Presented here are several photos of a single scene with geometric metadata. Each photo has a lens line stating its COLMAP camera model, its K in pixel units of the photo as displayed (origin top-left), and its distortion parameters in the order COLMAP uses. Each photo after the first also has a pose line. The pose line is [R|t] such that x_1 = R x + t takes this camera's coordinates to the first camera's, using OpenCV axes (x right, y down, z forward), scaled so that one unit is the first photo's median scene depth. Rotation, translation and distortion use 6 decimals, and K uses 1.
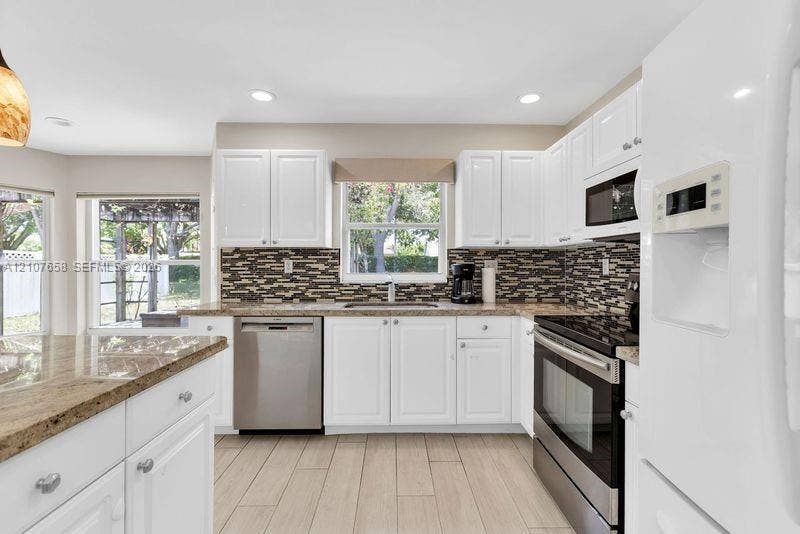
lens RADIAL K [[360.6, 0, 402.1], [0, 360.6, 264.5], [0, 0, 1]] dist [0.002582, 0.000083]
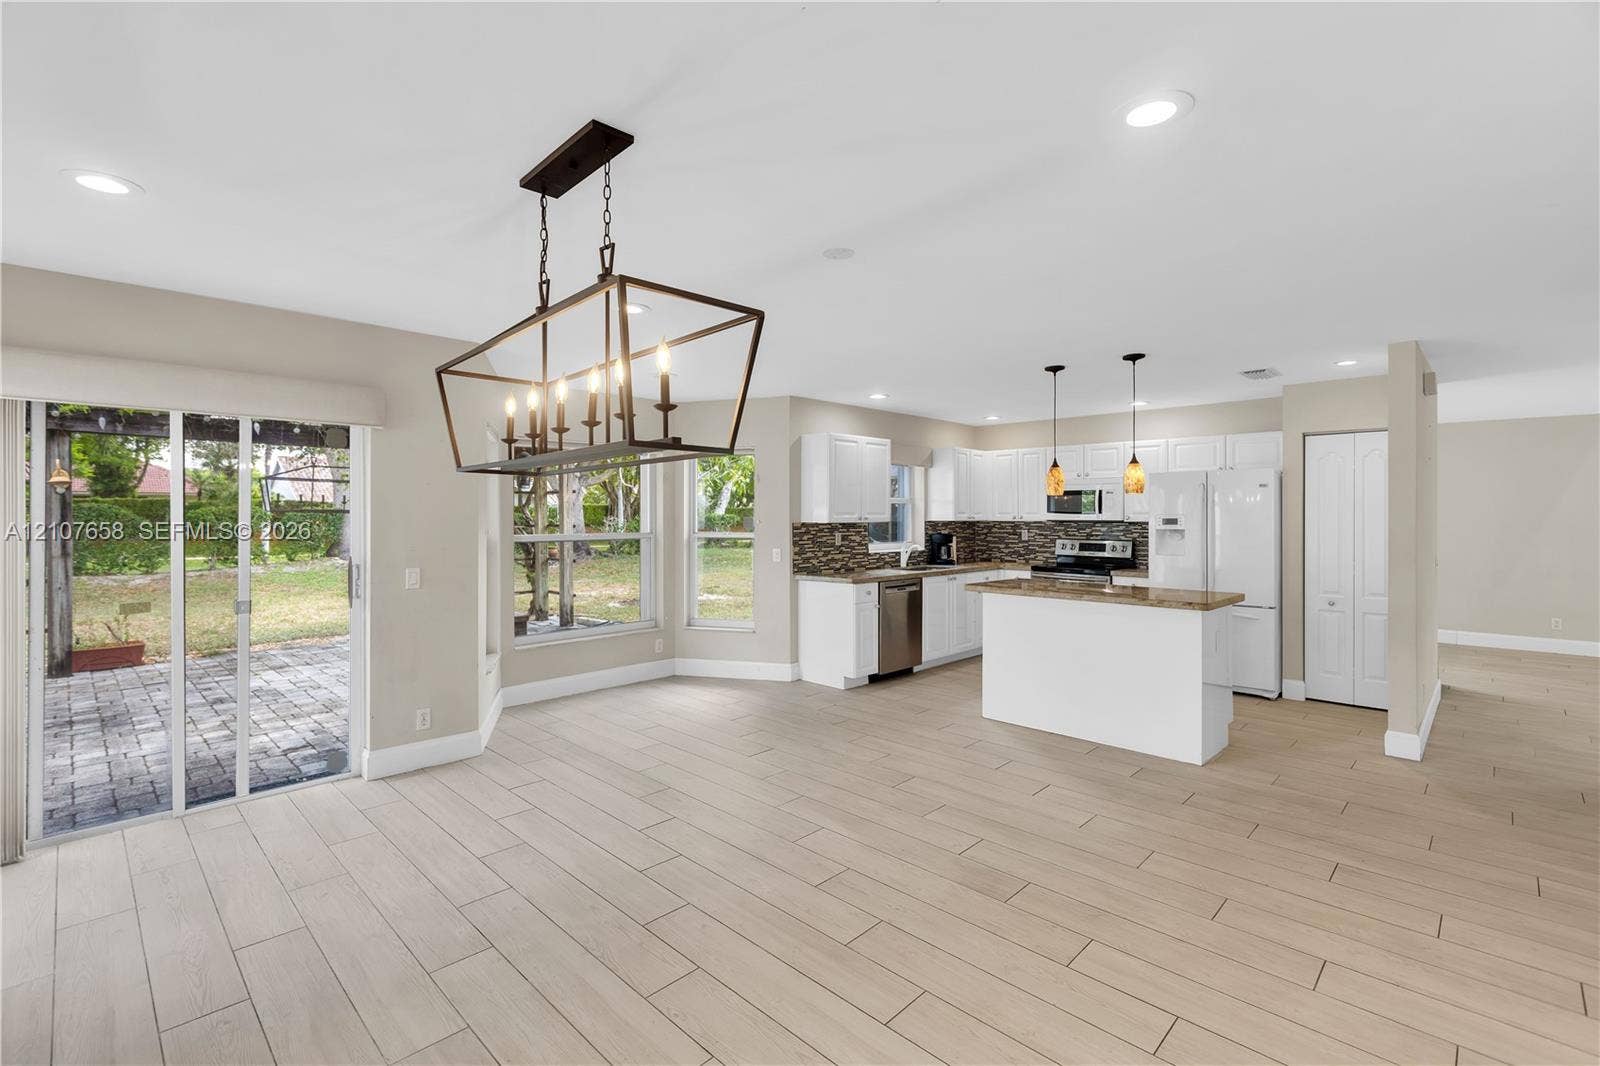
lens RADIAL K [[721.1, 0, 802.3], [0, 721.1, 525.3], [0, 0, 1]] dist [0.002582, 0.000083]
pose [[0.723764, -0.010573, 0.689967, -1.863916], [0.003296, 0.999924, 0.011865, -0.061468], [-0.690040, -0.006314, 0.723744, -0.470181]]
